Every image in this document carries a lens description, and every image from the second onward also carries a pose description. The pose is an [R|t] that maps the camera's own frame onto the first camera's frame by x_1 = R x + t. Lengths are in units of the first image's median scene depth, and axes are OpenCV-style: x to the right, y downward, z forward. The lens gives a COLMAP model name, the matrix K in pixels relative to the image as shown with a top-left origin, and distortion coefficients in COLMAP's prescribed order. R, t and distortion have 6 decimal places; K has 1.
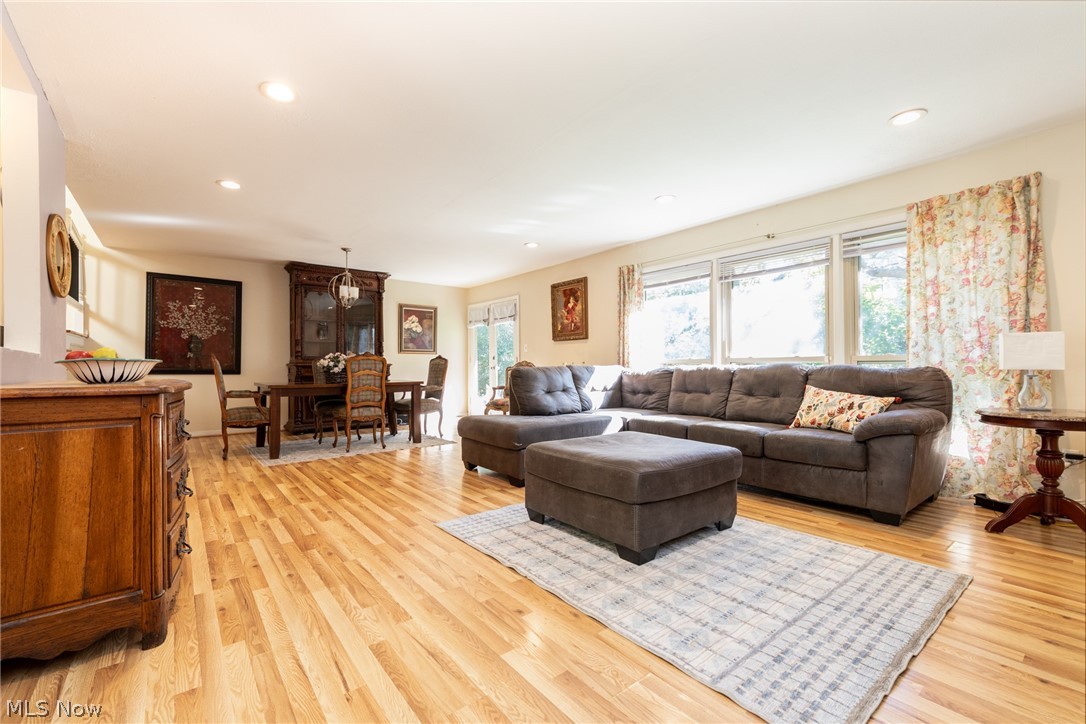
lens RADIAL K [[462.9, 0, 541.1], [0, 462.9, 365.8], [0, 0, 1]] dist [0.001849, 0.000037]
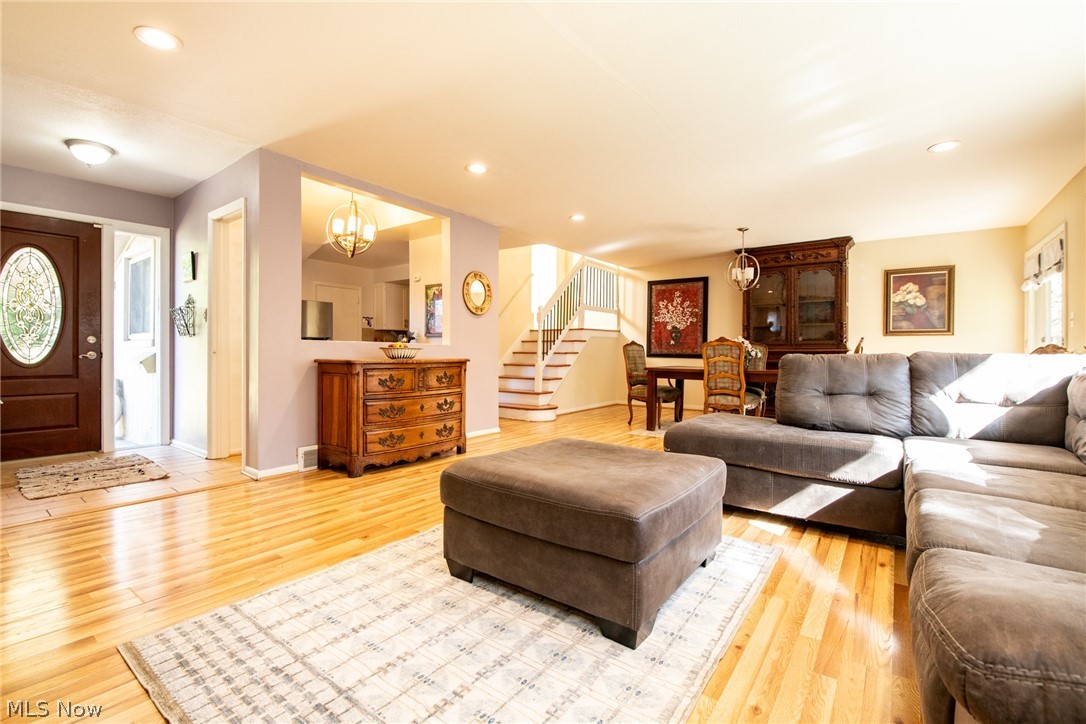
lens RADIAL K [[477.6, 0, 539.7], [0, 477.6, 355.4], [0, 0, 1]] dist [0.001441, -0.013040]
pose [[0.254721, 0.012277, -0.966937, 0.523749], [-0.003562, 0.999925, 0.011758, -0.002722], [0.967008, 0.000449, 0.254746, 0.425710]]
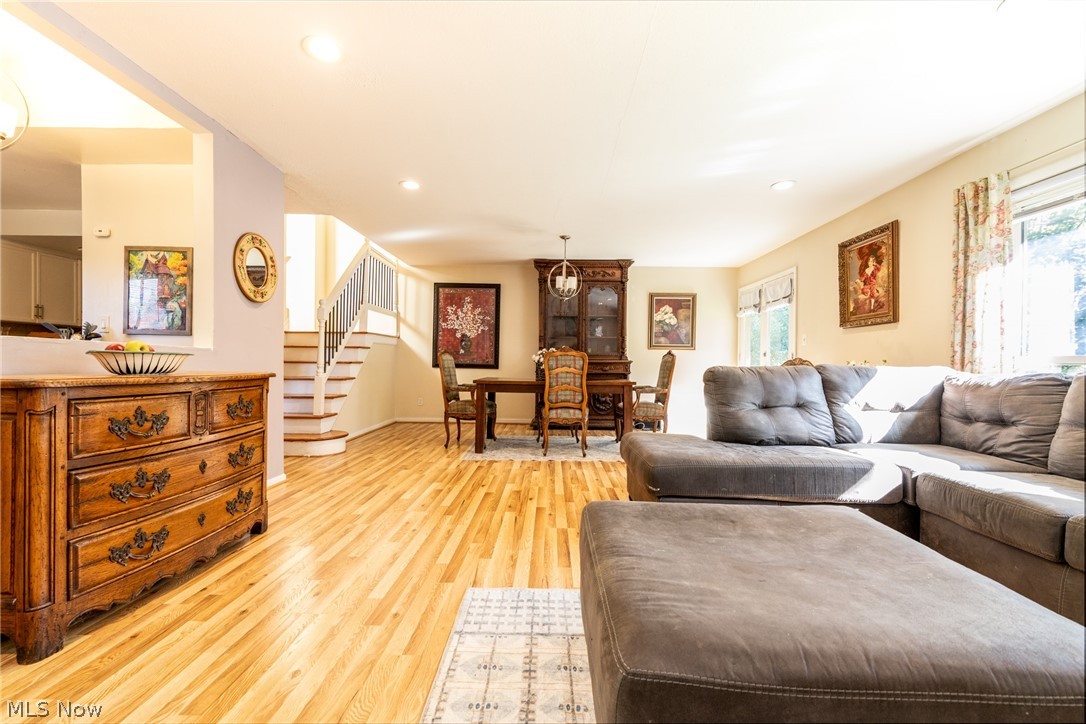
lens RADIAL K [[462.9, 0, 541.1], [0, 462.9, 365.8], [0, 0, 1]] dist [0.001849, 0.000037]
pose [[0.770025, 0.015598, -0.637823, 0.173146], [-0.012158, 0.999878, 0.009773, -0.001446], [0.637898, 0.000229, 0.770121, 0.309904]]
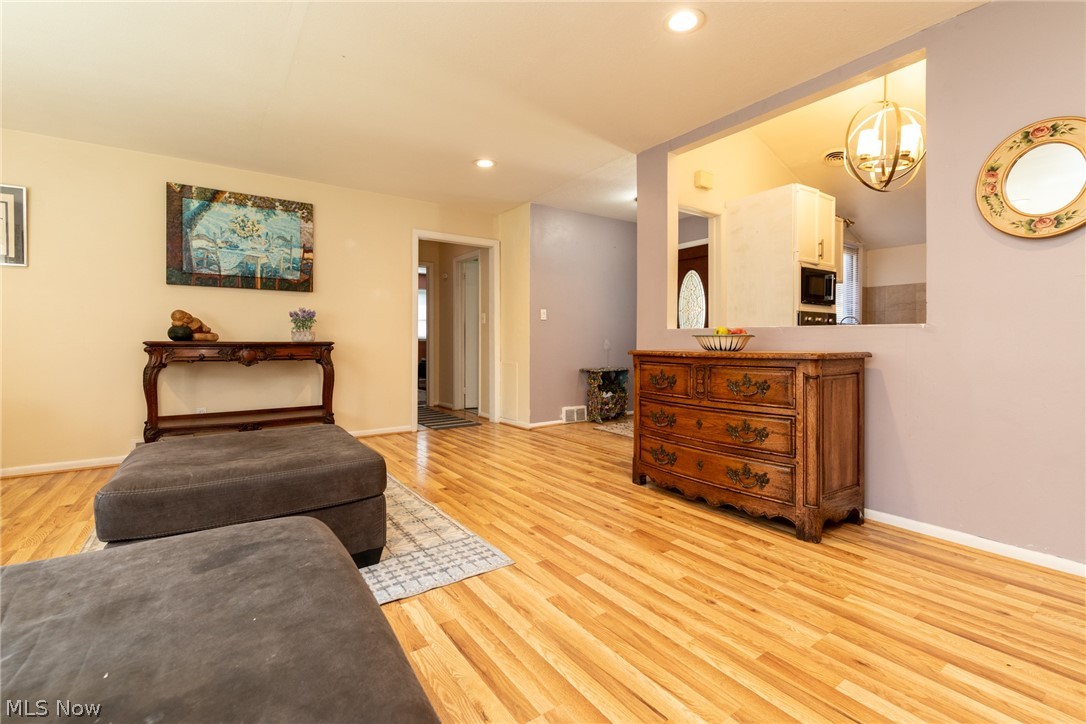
lens RADIAL K [[477.3, 0, 534.9], [0, 477.3, 345.4], [0, 0, 1]] dist [0.000066, -0.000134]
pose [[-0.997481, 0.007407, 0.070541, -0.184301], [0.007792, 0.999956, 0.005185, 0.002968], [-0.070499, 0.005721, -0.997495, 1.008605]]
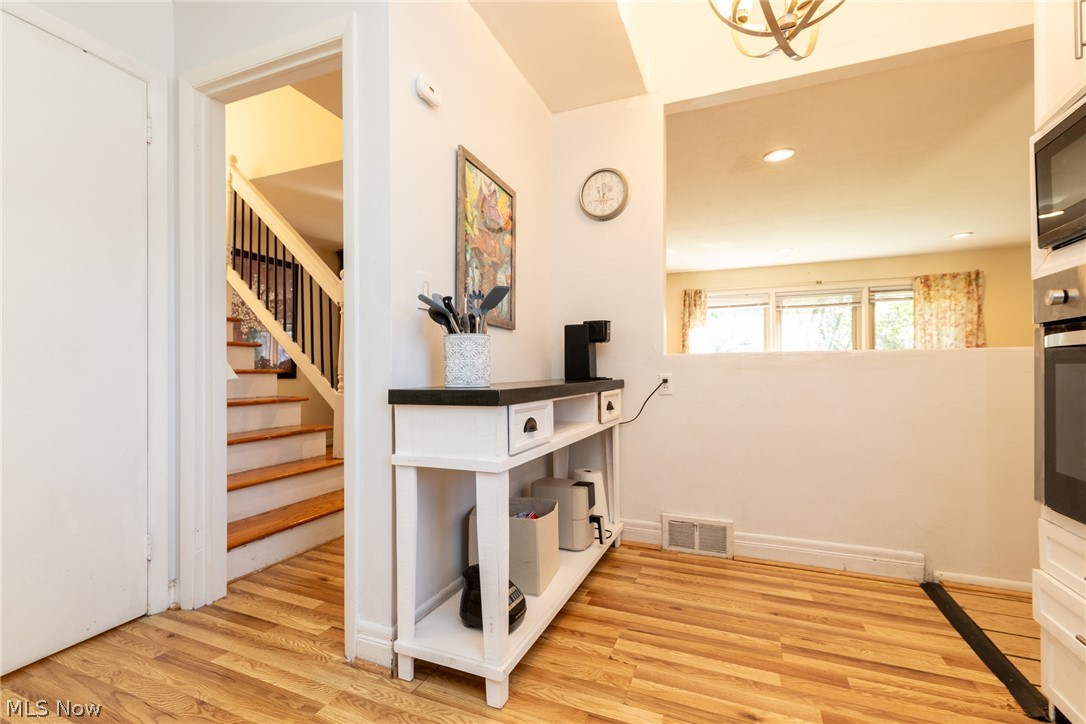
lens RADIAL K [[482.9, 0, 540.9], [0, 482.9, 366.3], [0, 0, 1]] dist [0.000865, 0.000014]
pose [[0.876110, 0.009337, 0.482021, -0.941499], [-0.003621, 0.999912, -0.012788, 0.008741], [-0.482098, 0.009458, 0.876066, 0.080896]]
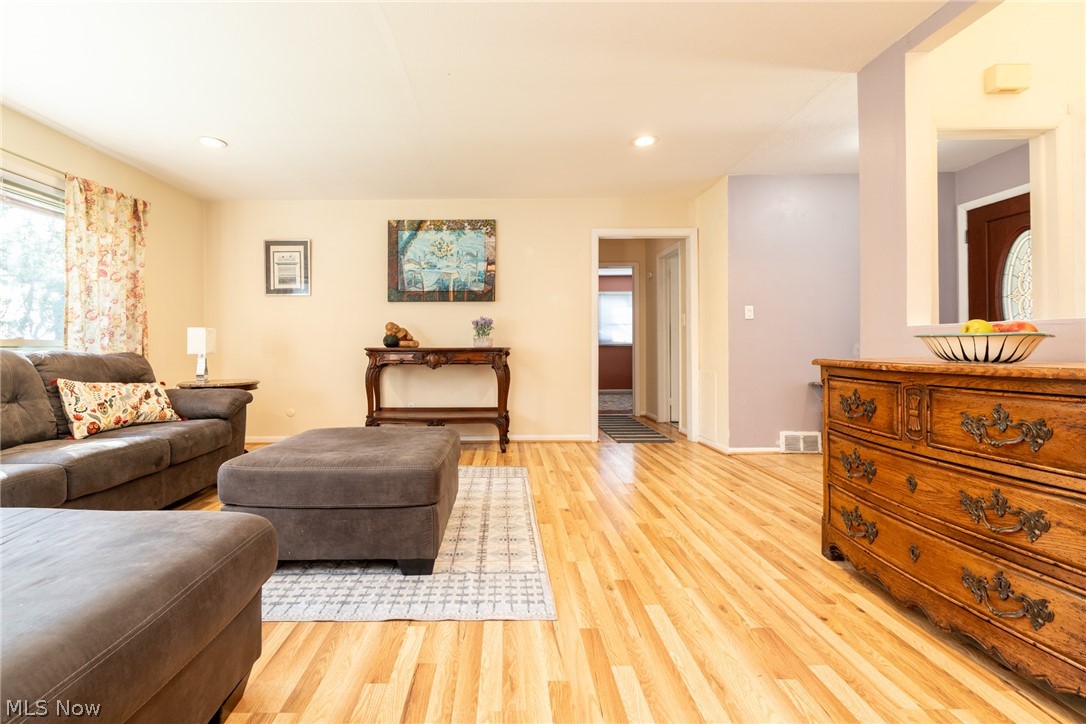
lens RADIAL K [[479.0, 0, 497.6], [0, 479.0, 345.2], [0, 0, 1]] dist [-0.000096, -0.000628]
pose [[-0.773676, 0.014067, 0.633426, -0.325266], [0.009190, 0.999897, -0.010981, 0.003516], [-0.633515, -0.002674, -0.773726, 0.881850]]
